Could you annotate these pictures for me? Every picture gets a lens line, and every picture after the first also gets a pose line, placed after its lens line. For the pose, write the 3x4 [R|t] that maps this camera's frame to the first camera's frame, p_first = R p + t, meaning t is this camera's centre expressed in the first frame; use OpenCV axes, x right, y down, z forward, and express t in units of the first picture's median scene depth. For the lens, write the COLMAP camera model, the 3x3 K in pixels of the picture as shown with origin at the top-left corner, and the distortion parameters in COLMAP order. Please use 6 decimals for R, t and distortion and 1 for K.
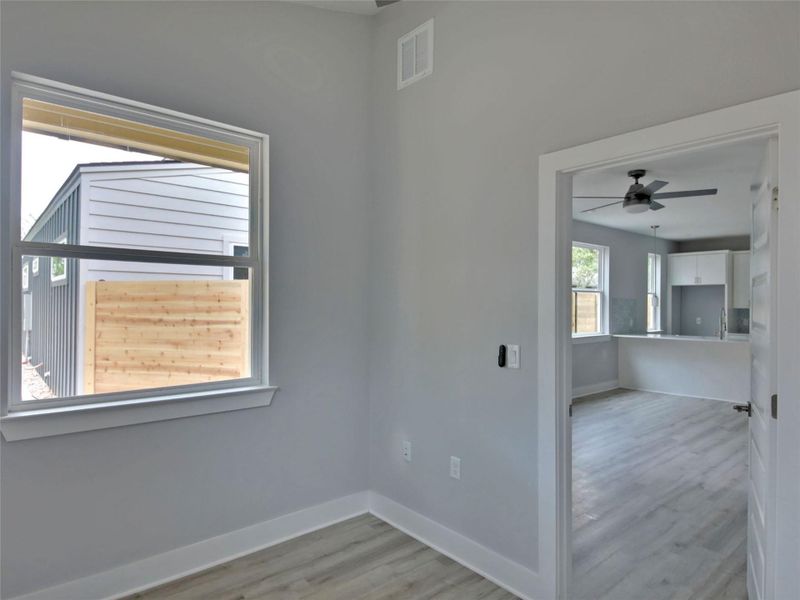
lens RADIAL K [[490.5, 0, 388.4], [0, 490.5, 300.2], [0, 0, 1]] dist [0.029155, -0.029250]
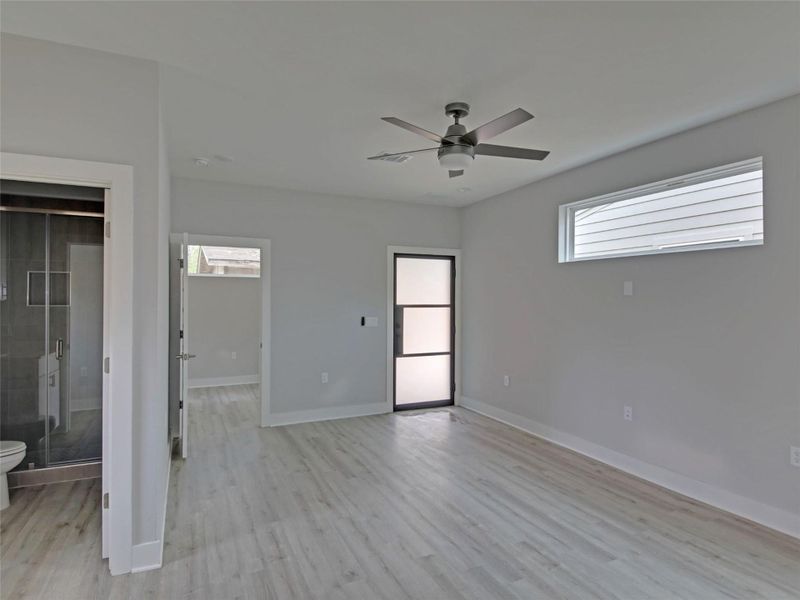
lens RADIAL K [[450.1, 0, 398.5], [0, 450.1, 299.6], [0, 0, 1]] dist [0.021782, -0.023971]
pose [[-0.266981, -0.010769, -0.963642, 0.649300], [-0.003568, 0.999942, -0.010187, 0.007741], [0.963695, 0.000718, -0.267004, 0.629438]]
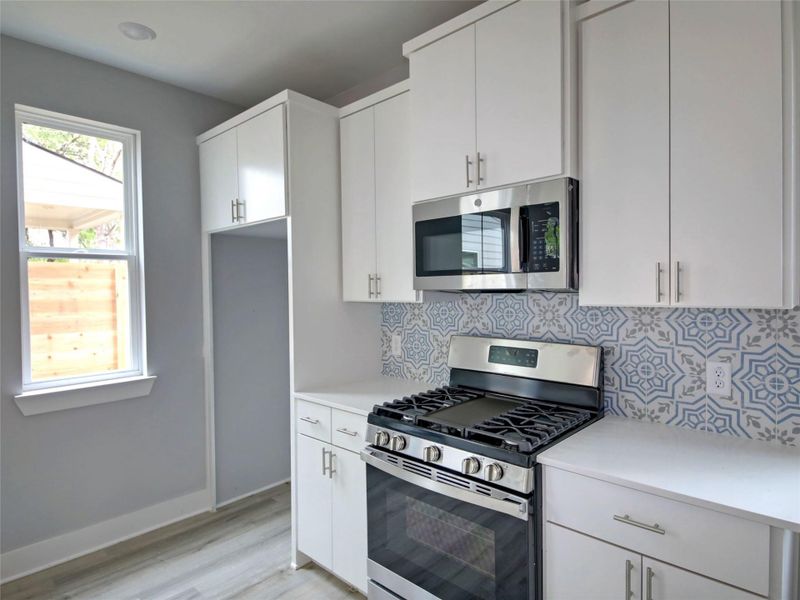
lens RADIAL K [[464.9, 0, 416.0], [0, 464.9, 298.0], [0, 0, 1]] dist [0.011247, -0.011677]
pose [[0.991634, -0.021289, 0.127312, 0.776945], [0.018326, 0.999534, 0.024403, 0.008507], [-0.127772, -0.021866, 0.991562, 0.788538]]
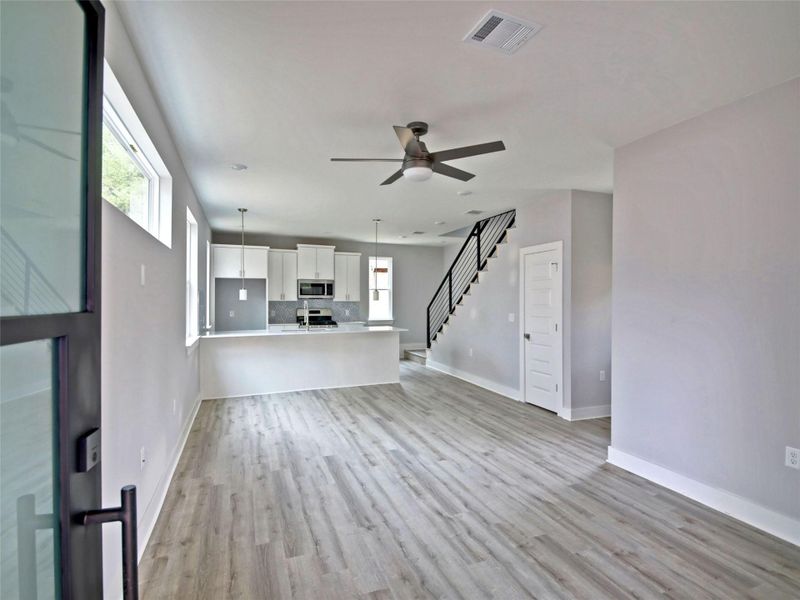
lens RADIAL K [[411.5, 0, 404.6], [0, 411.5, 298.2], [0, 0, 1]] dist [0.015818, -0.014574]
pose [[0.320636, -0.001923, 0.947201, -0.068670], [-0.005735, 0.999976, 0.003972, 0.005337], [-0.947185, -0.006706, 0.320617, 0.468119]]
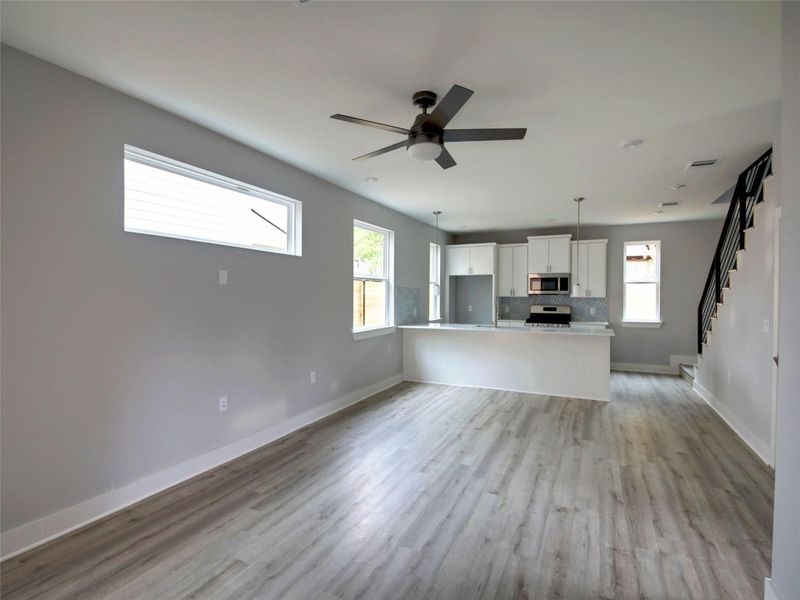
lens RADIAL K [[411.5, 0, 394.6], [0, 411.5, 300.4], [0, 0, 1]] dist [0.015818, -0.014574]
pose [[0.916336, -0.009181, 0.400305, 0.136170], [0.000370, 0.999756, 0.022082, 0.004353], [-0.400410, -0.020086, 0.916116, 0.284056]]
